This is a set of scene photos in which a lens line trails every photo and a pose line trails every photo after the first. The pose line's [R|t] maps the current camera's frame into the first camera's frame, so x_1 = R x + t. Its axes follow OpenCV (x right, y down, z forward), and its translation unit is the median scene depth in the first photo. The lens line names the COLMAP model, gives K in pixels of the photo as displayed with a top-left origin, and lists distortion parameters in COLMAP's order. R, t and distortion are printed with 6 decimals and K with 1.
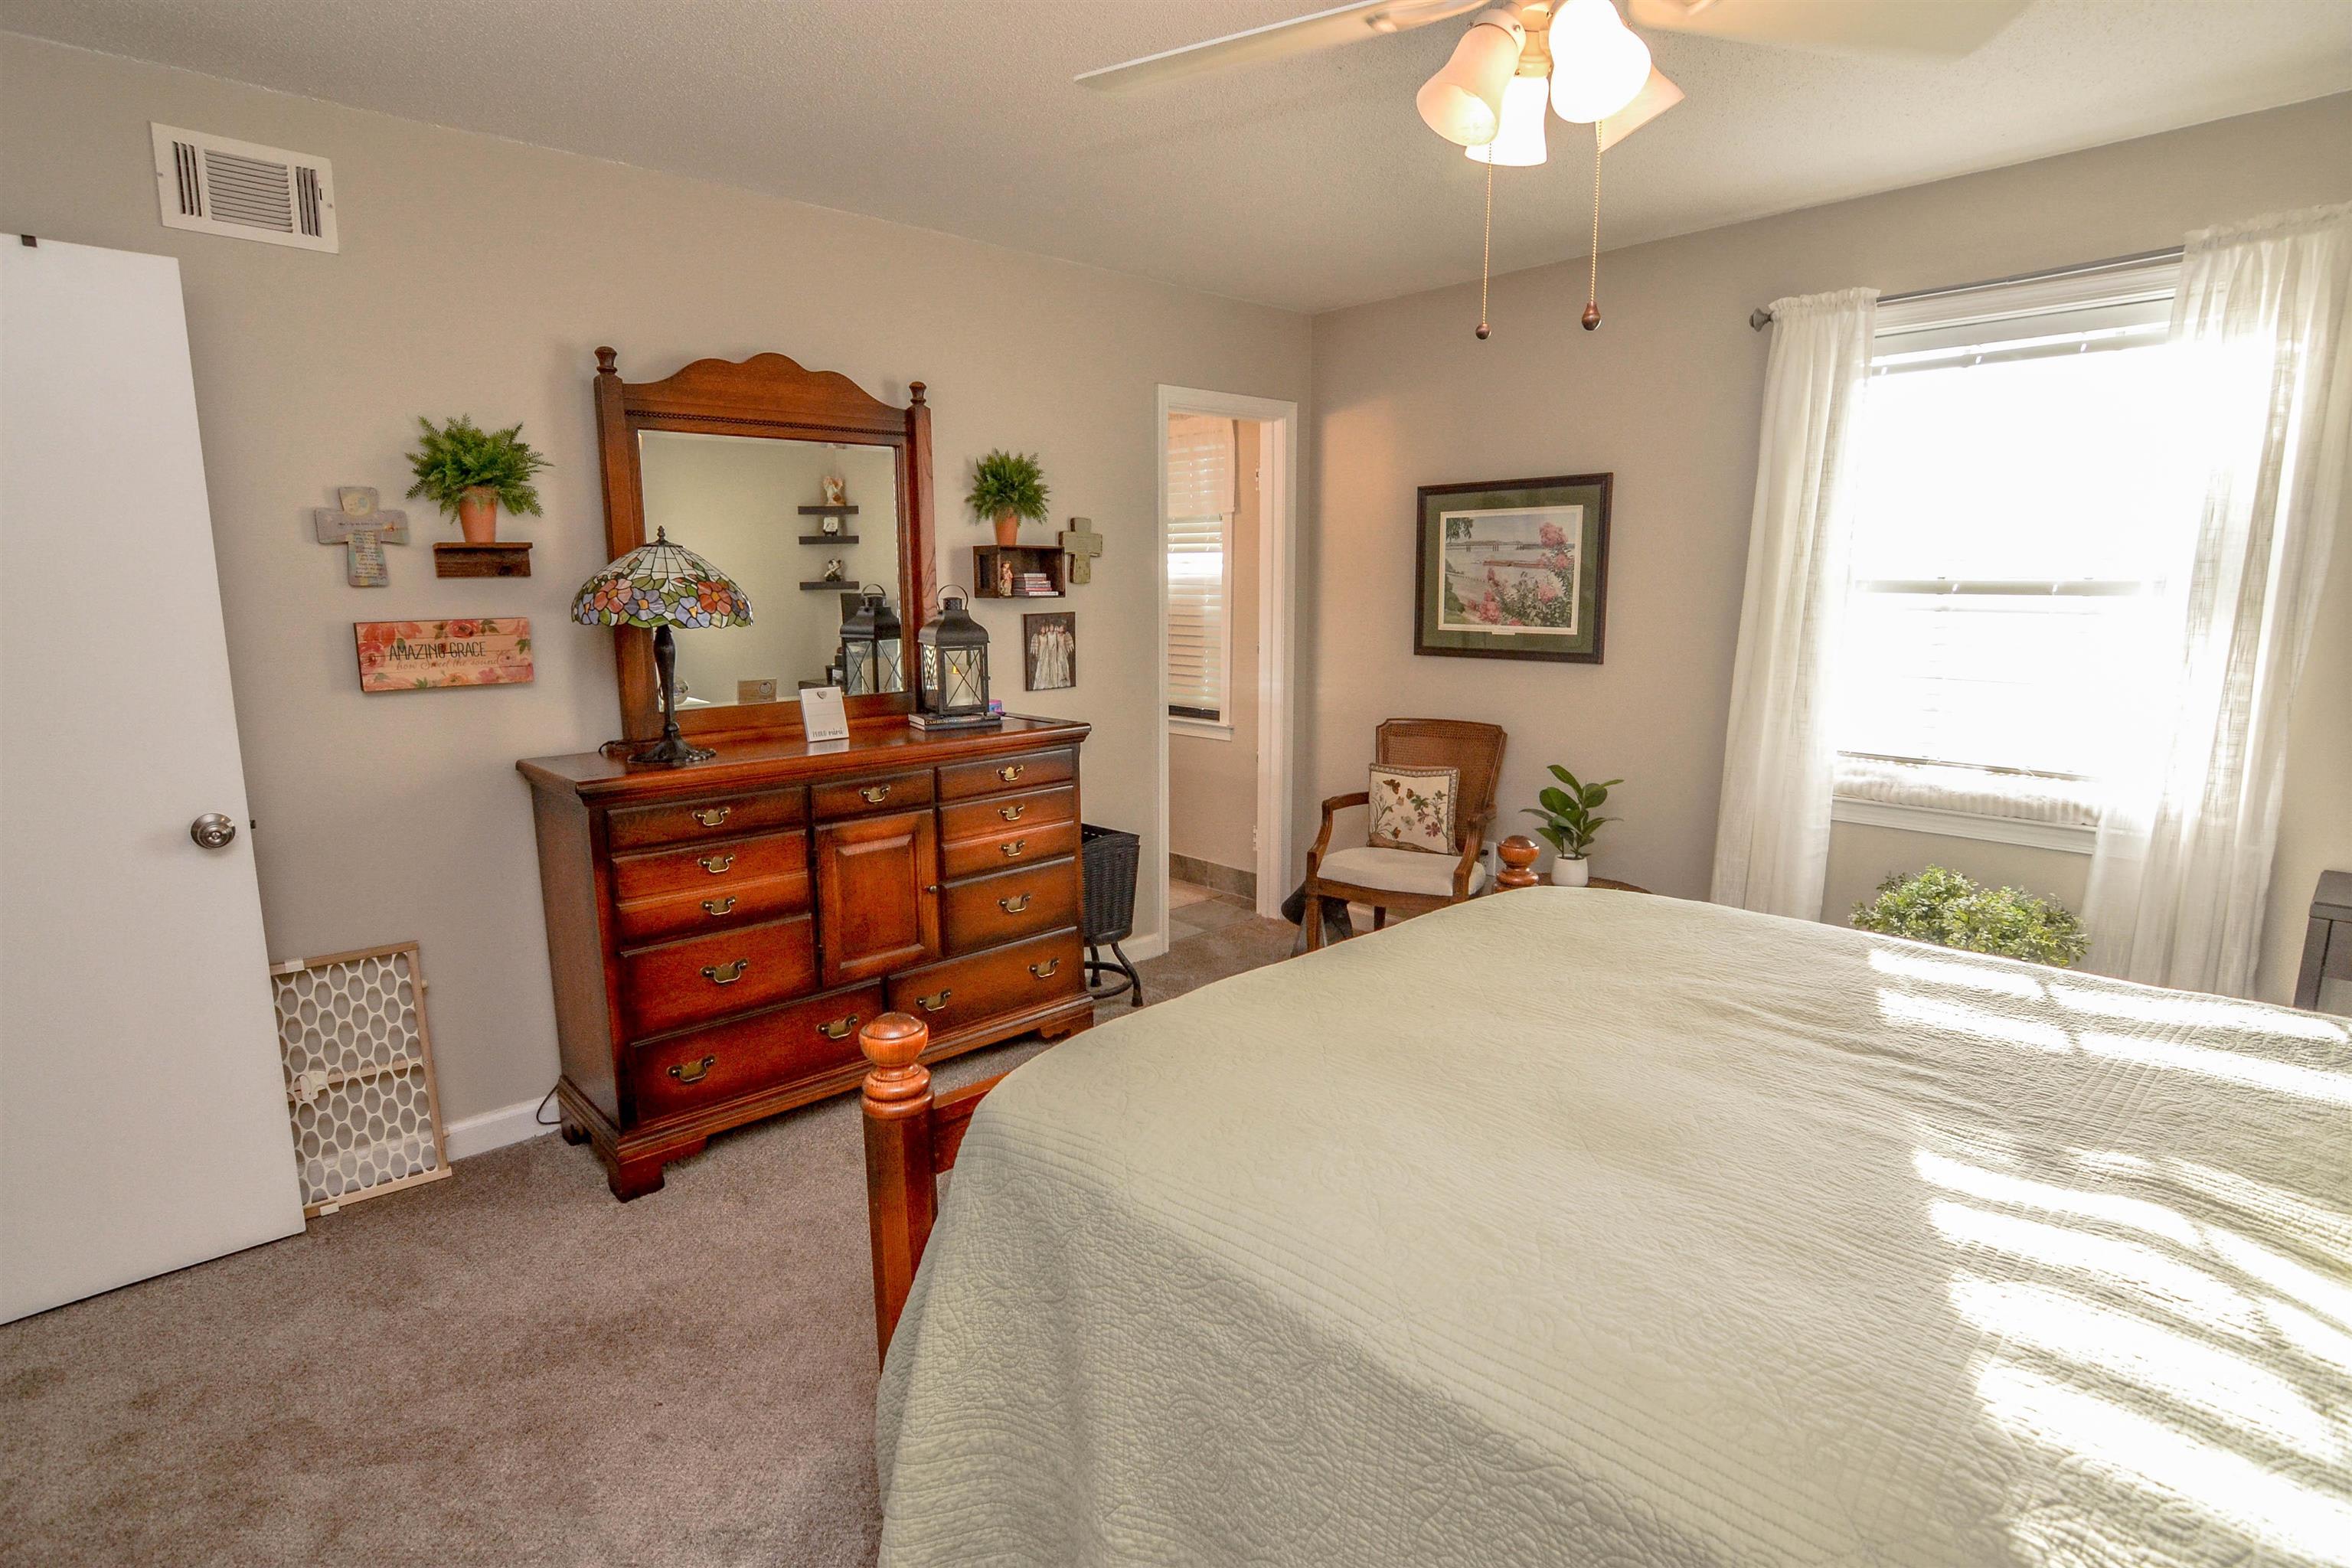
lens RADIAL K [[1173.1, 0, 1151.3], [0, 1173.1, 772.6], [0, 0, 1]] dist [0.000938, 0.000027]
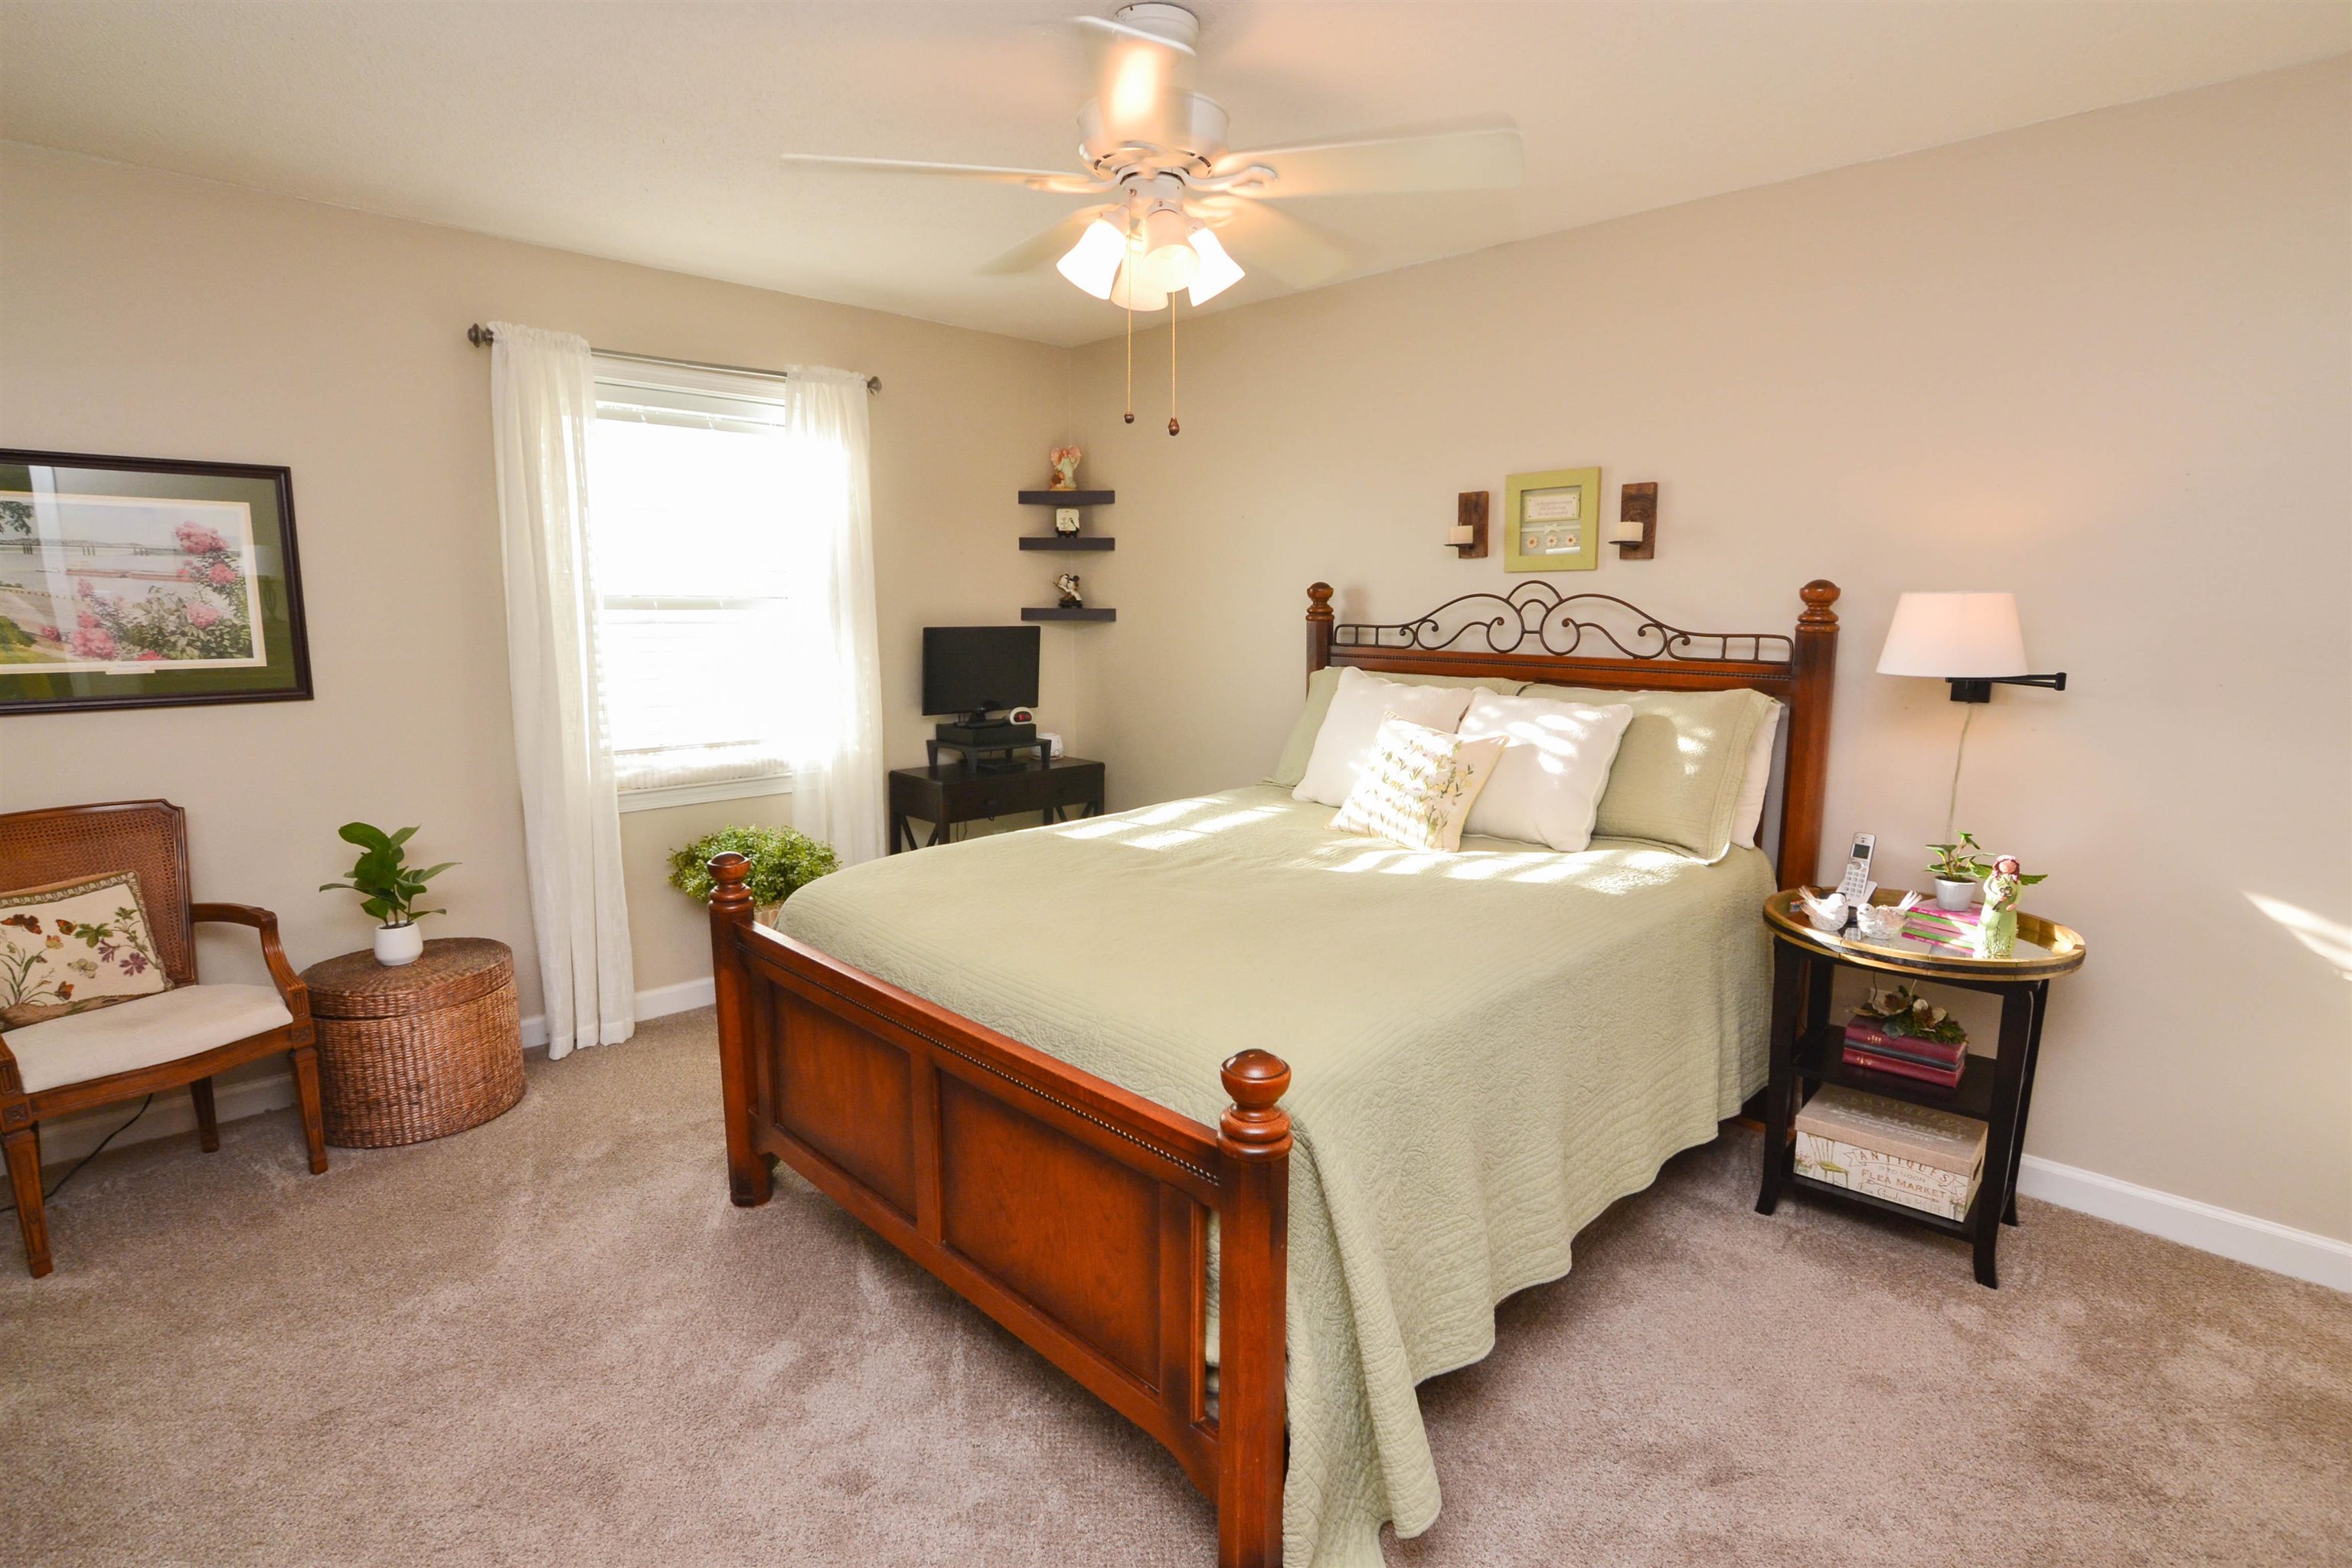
lens RADIAL K [[1173.1, 0, 1151.3], [0, 1173.1, 772.6], [0, 0, 1]] dist [0.000938, 0.000027]
pose [[-0.020372, -0.145960, 0.989081, -0.441634], [0.161647, 0.975789, 0.147328, -0.066678], [-0.986638, 0.162884, 0.003716, 0.414187]]
